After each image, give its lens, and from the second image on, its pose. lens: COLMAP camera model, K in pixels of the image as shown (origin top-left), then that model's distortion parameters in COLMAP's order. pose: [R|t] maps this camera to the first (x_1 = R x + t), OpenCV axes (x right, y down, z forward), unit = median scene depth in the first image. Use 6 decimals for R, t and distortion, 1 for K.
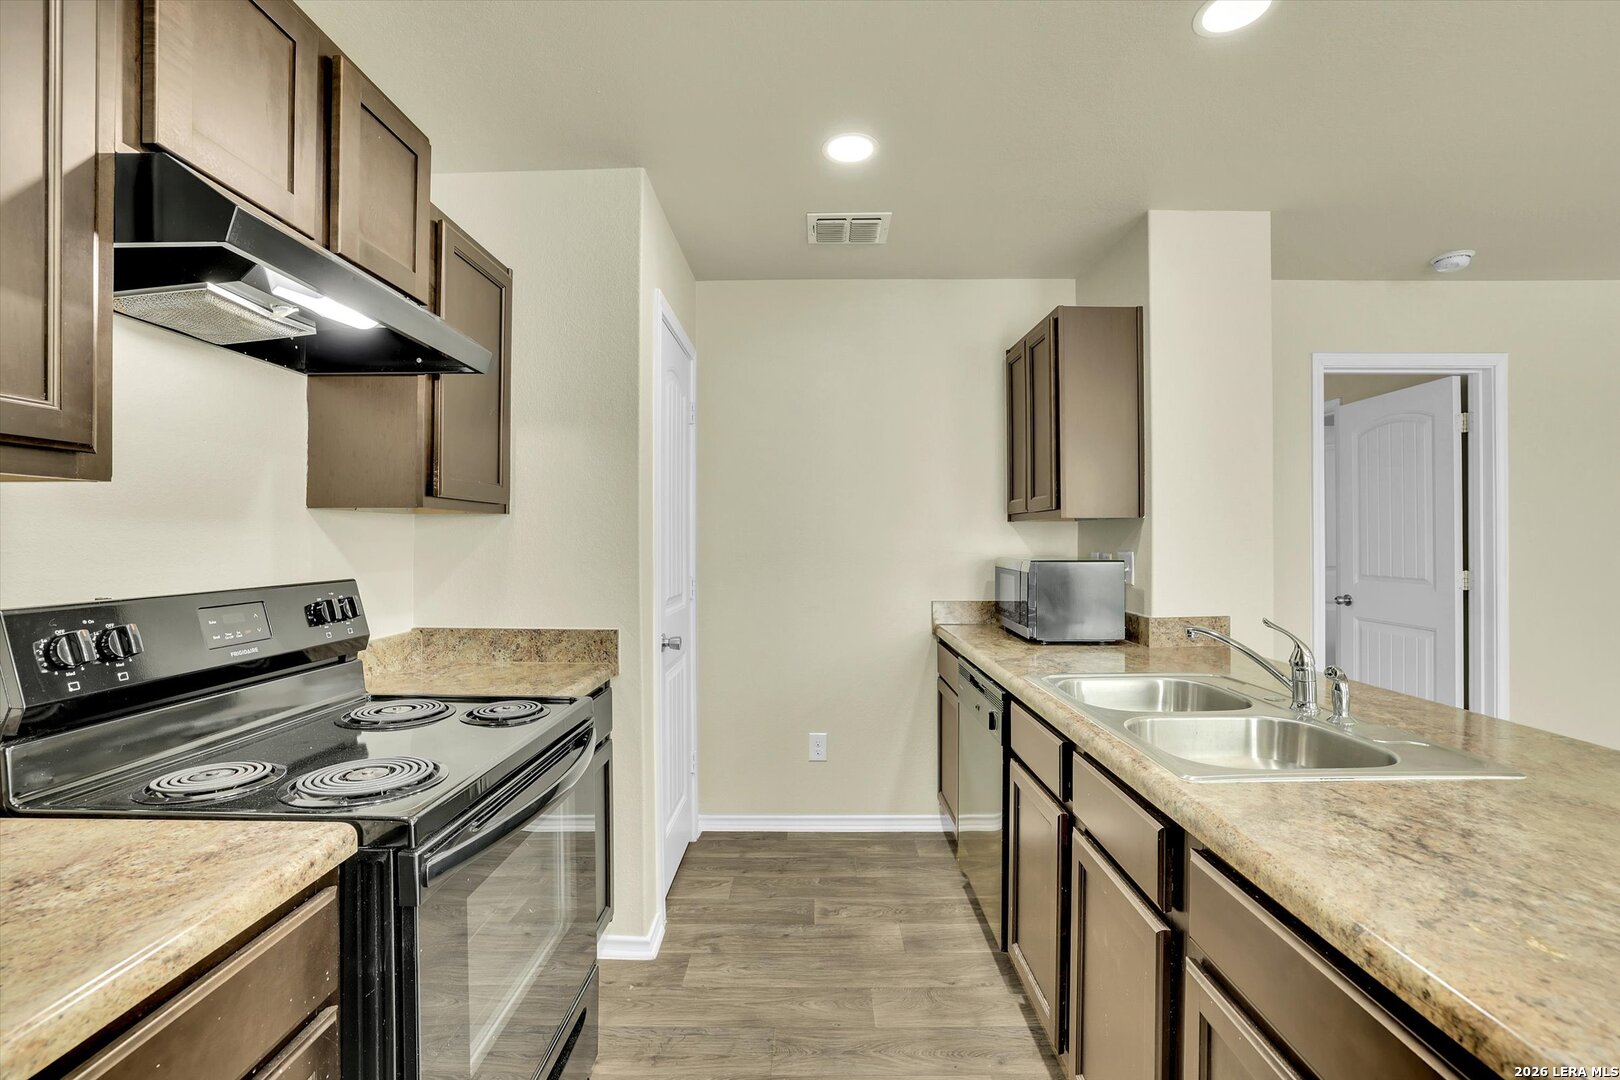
lens RADIAL K [[698.6, 0, 809.8], [0, 698.6, 533.5], [0, 0, 1]] dist [-0.041260, 0.013796]
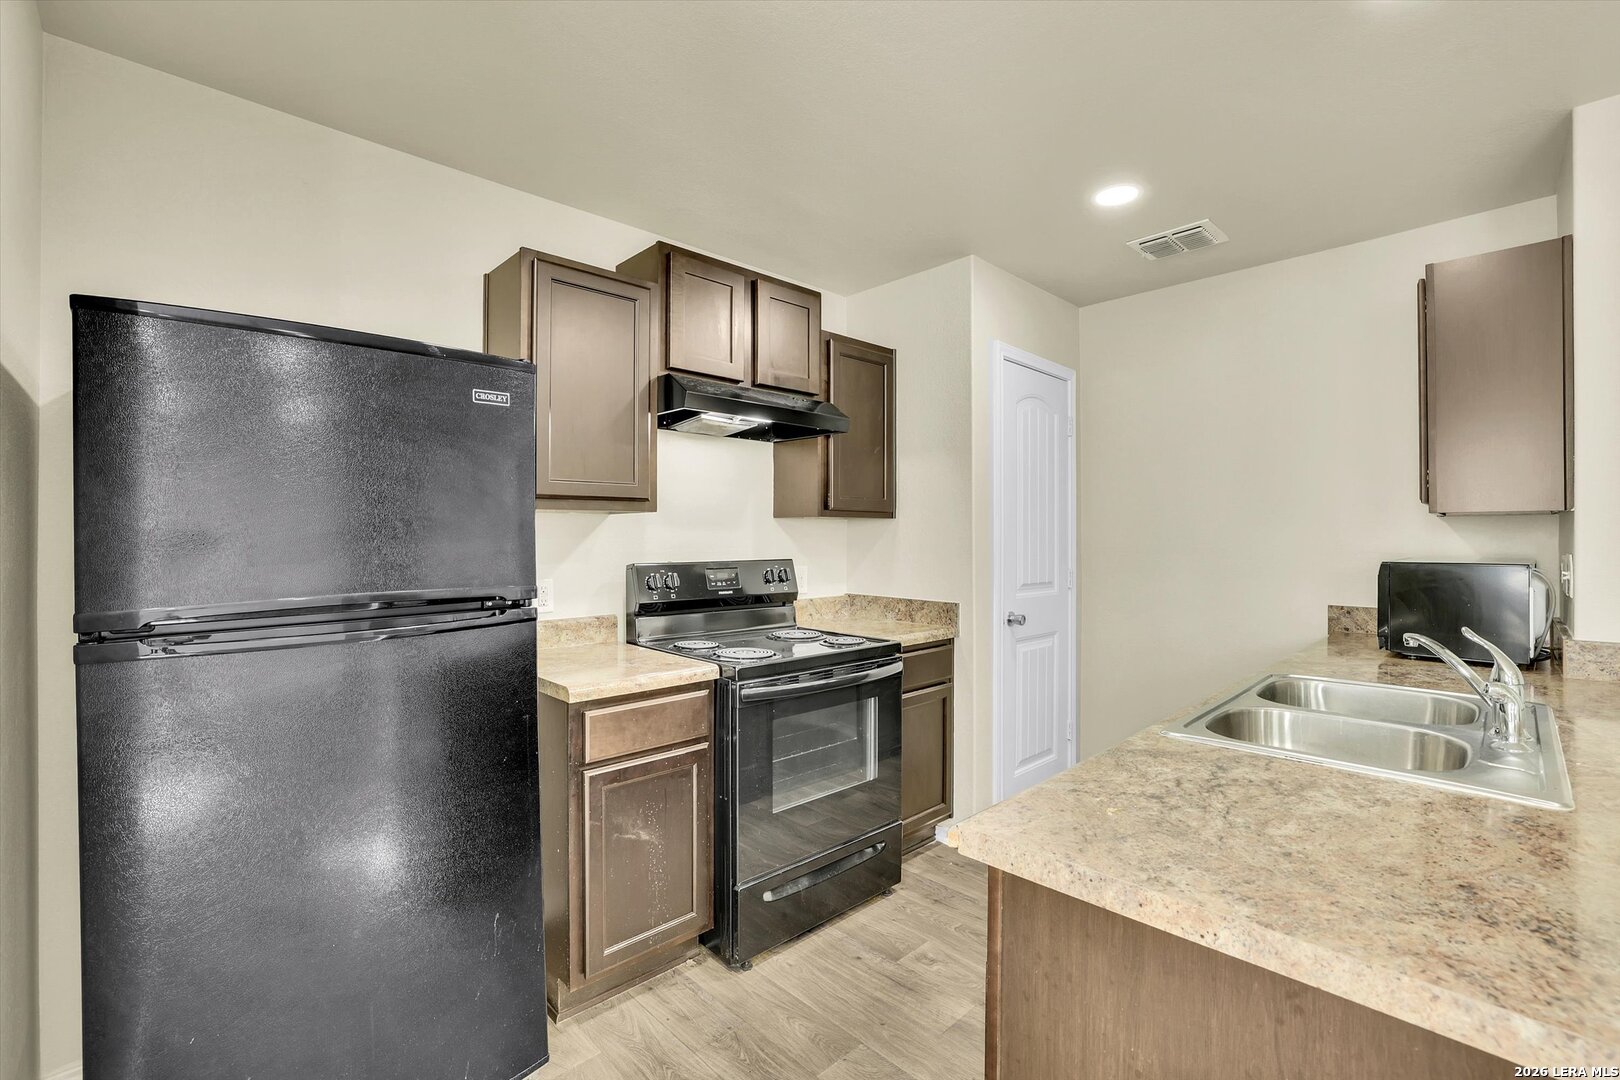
lens RADIAL K [[718.3, 0, 811.5], [0, 718.3, 527.7], [0, 0, 1]] dist [-0.041708, 0.015801]
pose [[0.697157, -0.004932, -0.716901, 0.657588], [0.003609, 0.999988, -0.003369, -0.005561], [0.716909, -0.000238, 0.697166, -0.217170]]
